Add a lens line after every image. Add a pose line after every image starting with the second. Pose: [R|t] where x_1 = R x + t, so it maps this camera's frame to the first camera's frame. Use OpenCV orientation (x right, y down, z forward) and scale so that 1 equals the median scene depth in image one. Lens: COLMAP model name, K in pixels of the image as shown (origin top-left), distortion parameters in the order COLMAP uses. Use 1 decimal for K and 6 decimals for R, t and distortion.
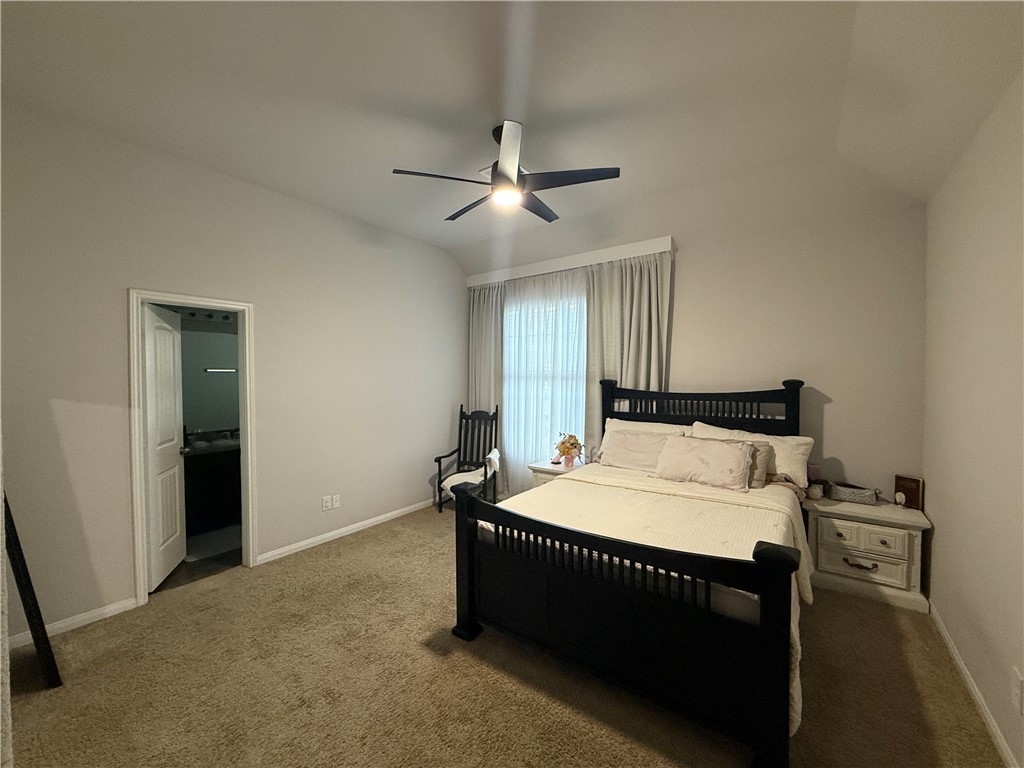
lens RADIAL K [[406.2, 0, 505.9], [0, 406.2, 384.4], [0, 0, 1]] dist [-0.000128, 0.000093]
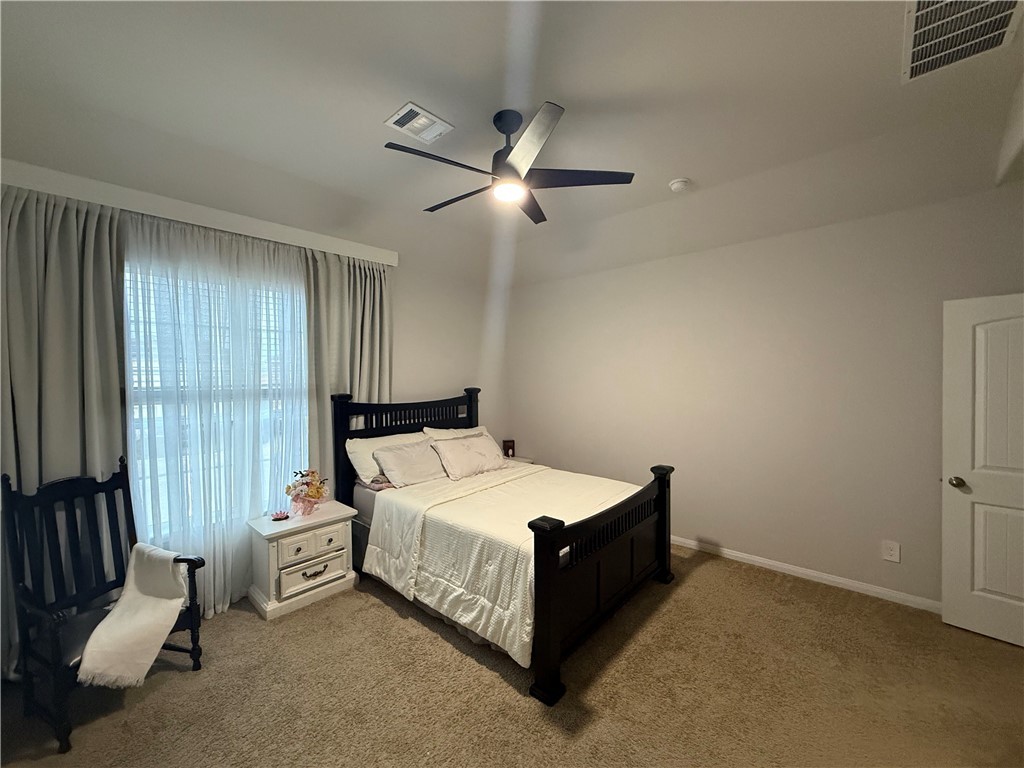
lens RADIAL K [[406.2, 0, 505.7], [0, 406.2, 384.8], [0, 0, 1]] dist [-0.000128, 0.000093]
pose [[0.112607, -0.019258, 0.993453, -0.563865], [0.039162, 0.999121, 0.014929, -0.031350], [-0.992868, 0.037225, 0.113262, 0.579428]]
